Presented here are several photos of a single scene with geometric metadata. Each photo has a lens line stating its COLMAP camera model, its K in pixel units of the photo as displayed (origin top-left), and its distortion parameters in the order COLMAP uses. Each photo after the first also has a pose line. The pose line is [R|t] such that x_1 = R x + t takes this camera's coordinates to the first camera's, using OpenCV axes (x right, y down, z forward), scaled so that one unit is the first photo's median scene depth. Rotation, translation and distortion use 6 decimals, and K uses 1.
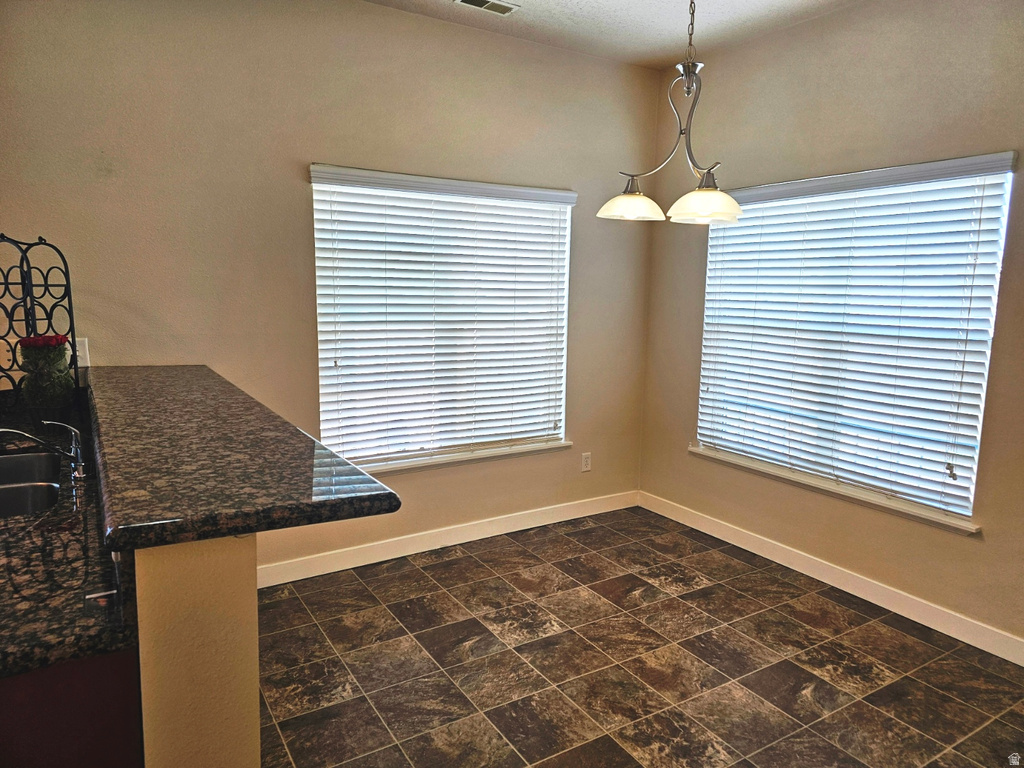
lens RADIAL K [[668.0, 0, 521.8], [0, 668.0, 359.5], [0, 0, 1]] dist [0.059010, -0.048502]
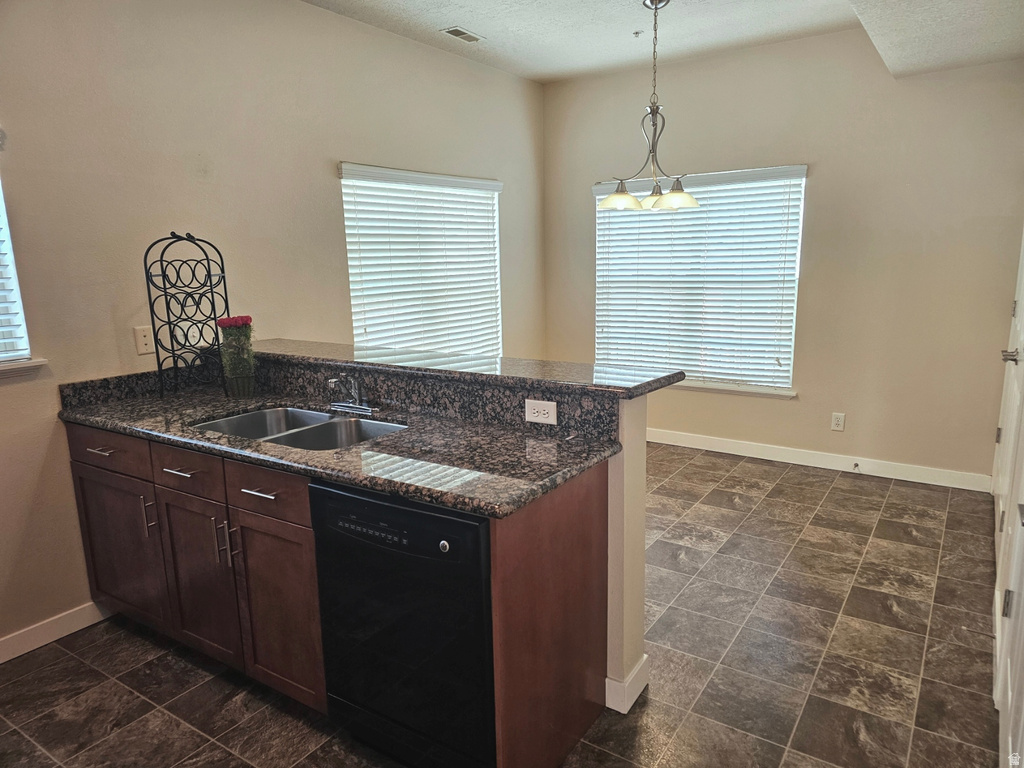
lens RADIAL K [[668.0, 0, 521.8], [0, 668.0, 359.5], [0, 0, 1]] dist [0.059010, -0.048502]
pose [[0.913466, -0.101195, 0.394132, -0.570074], [0.082534, 0.994527, 0.064065, 0.004328], [-0.398458, -0.025992, 0.916818, -0.237102]]
